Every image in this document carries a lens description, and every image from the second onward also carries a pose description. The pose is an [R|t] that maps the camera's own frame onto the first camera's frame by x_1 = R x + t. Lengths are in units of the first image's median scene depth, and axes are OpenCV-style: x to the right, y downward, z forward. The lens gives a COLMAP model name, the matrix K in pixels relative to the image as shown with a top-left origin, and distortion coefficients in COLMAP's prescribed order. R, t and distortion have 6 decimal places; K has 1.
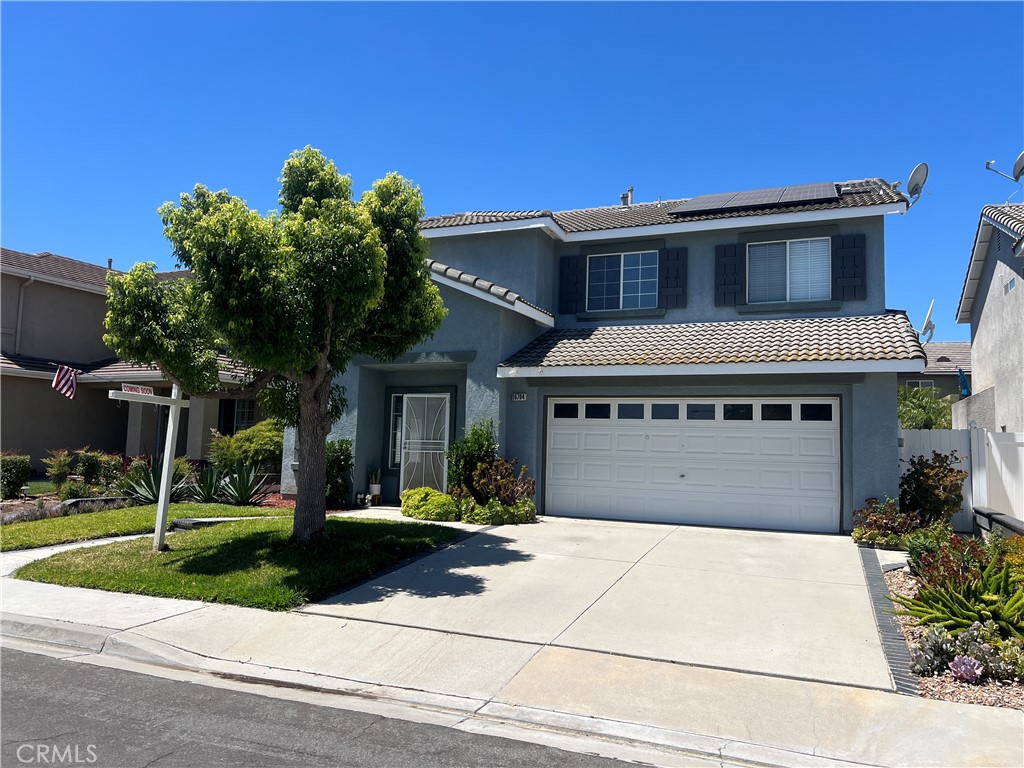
lens RADIAL K [[776.1, 0, 512.0], [0, 776.1, 384.0], [0, 0, 1]] dist [0.101941, -0.002340]
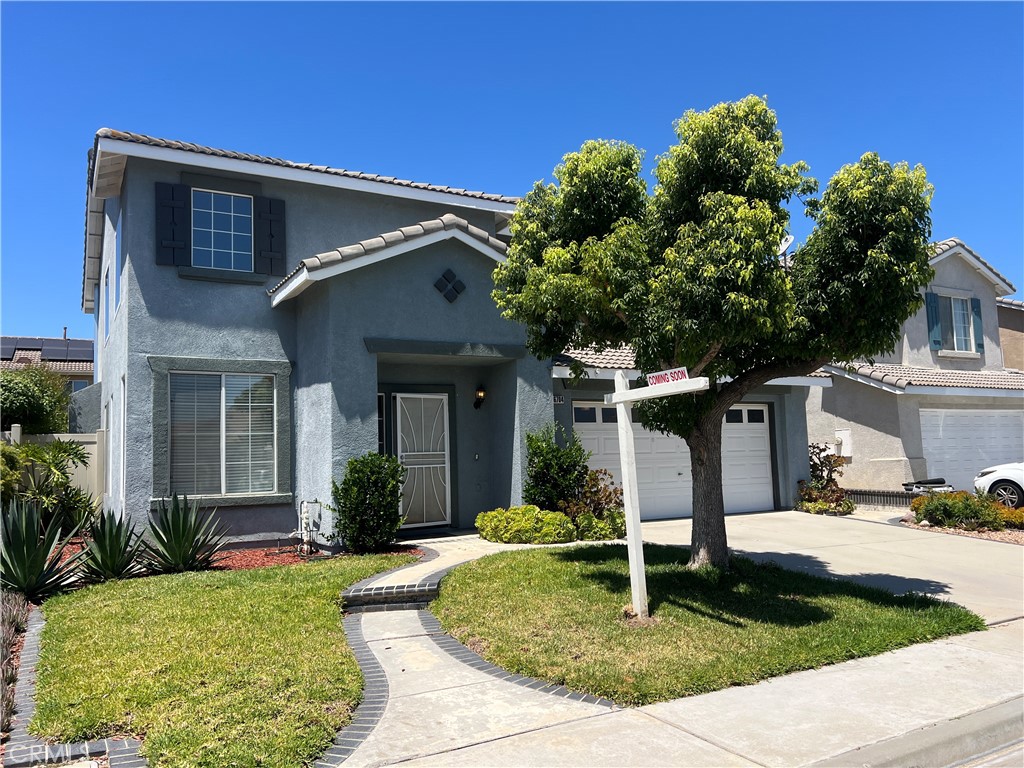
lens RADIAL K [[776.1, 0, 512.0], [0, 776.1, 384.0], [0, 0, 1]] dist [0.101941, -0.002340]
pose [[0.610644, 0.033167, 0.791210, -0.755065], [-0.025126, 0.999431, -0.022504, 0.020168], [-0.791506, -0.006138, 0.611130, 0.484172]]
